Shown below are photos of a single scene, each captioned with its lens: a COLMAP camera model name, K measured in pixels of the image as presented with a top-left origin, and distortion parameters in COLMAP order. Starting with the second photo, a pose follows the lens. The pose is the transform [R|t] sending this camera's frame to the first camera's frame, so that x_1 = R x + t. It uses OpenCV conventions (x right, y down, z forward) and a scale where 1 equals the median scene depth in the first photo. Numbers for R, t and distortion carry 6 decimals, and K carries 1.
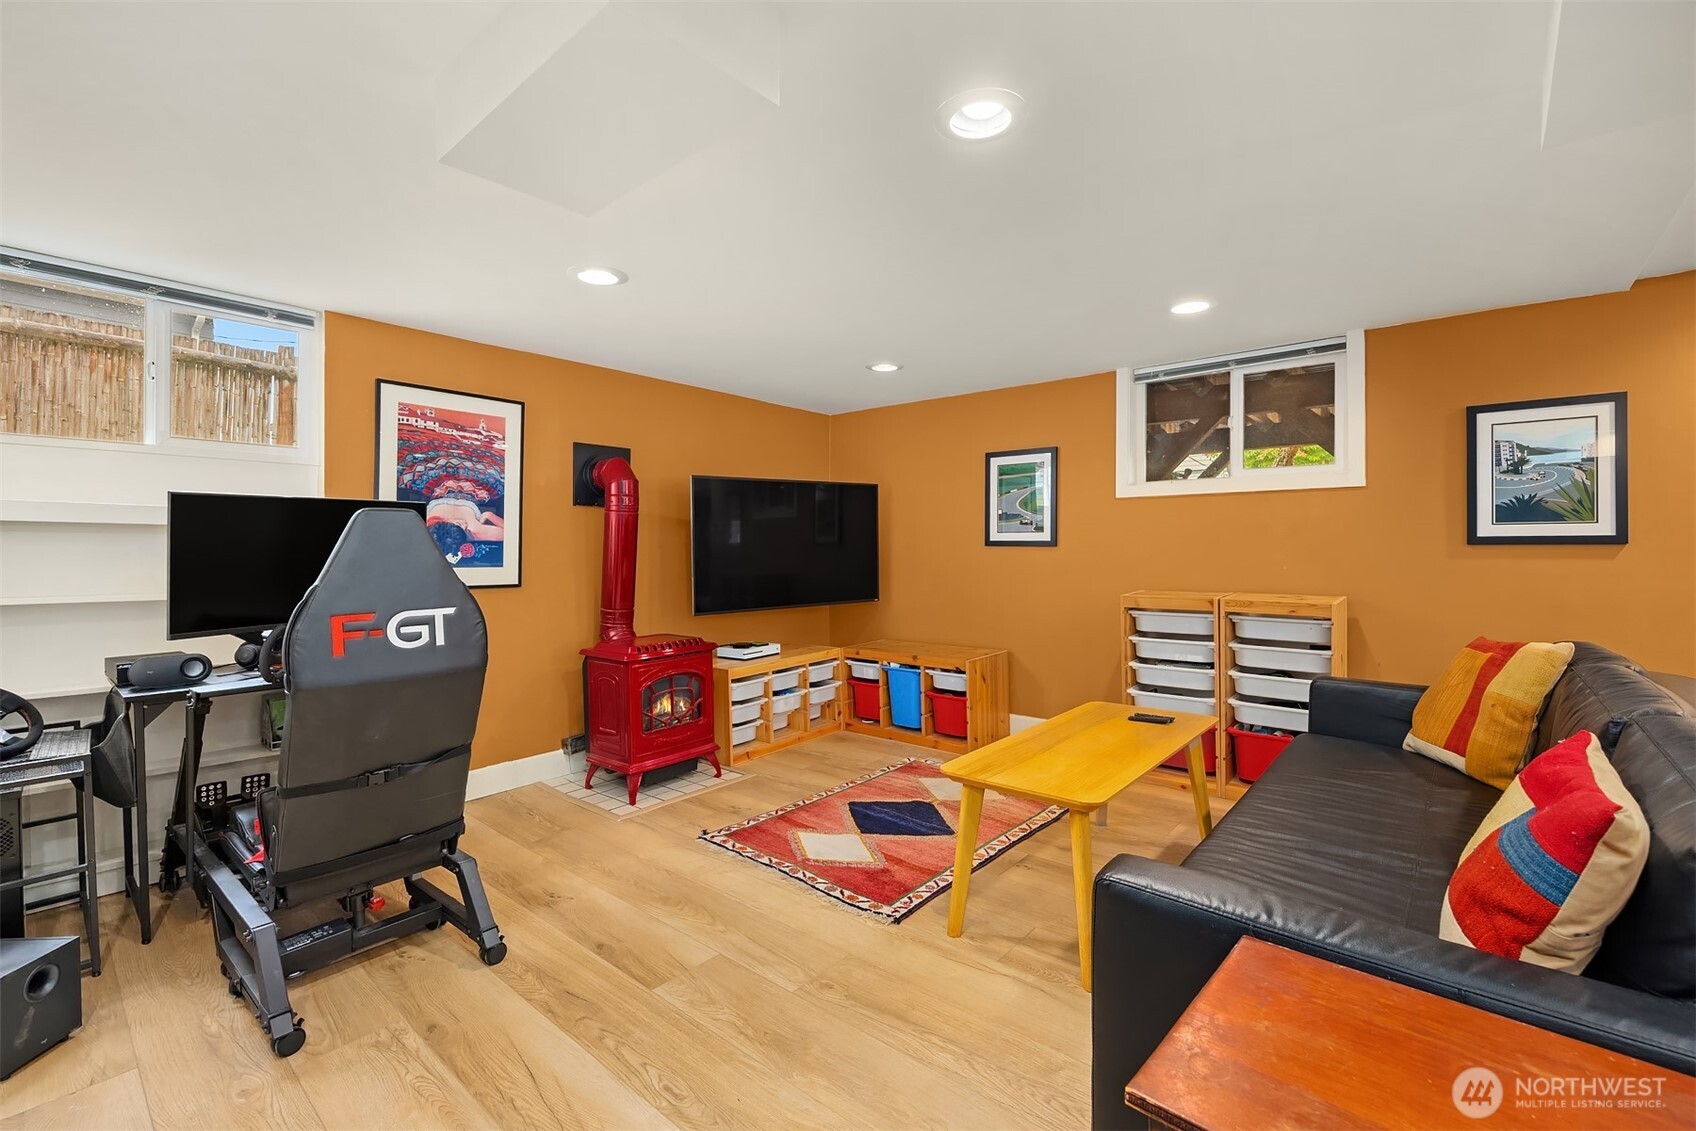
lens RADIAL K [[725.7, 0, 850.5], [0, 725.7, 553.6], [0, 0, 1]] dist [-0.005009, -0.000351]
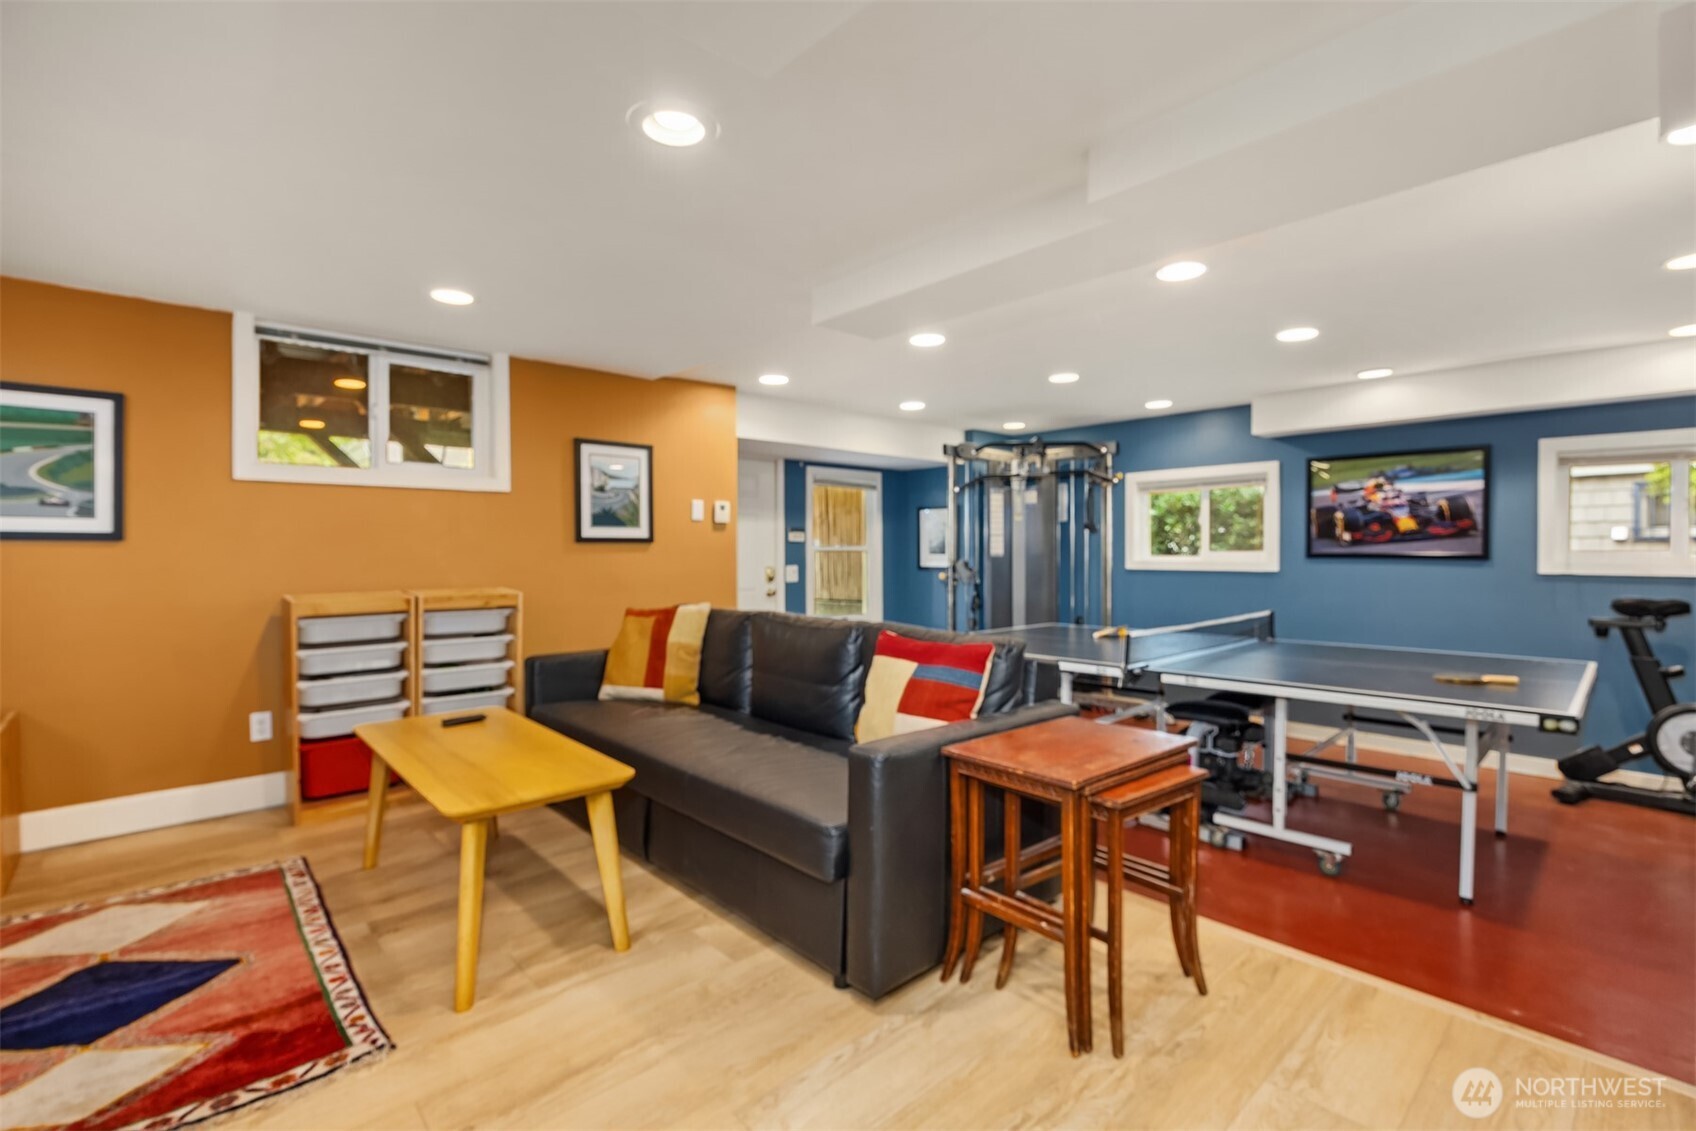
lens RADIAL K [[774.6, 0, 850.5], [0, 774.6, 558.6], [0, 0, 1]] dist [-0.000465, 0.000329]
pose [[0.128504, -0.011740, 0.991640, -0.496210], [0.006447, 0.999919, 0.011003, 0.004943], [-0.991688, 0.004980, 0.128569, 0.331236]]
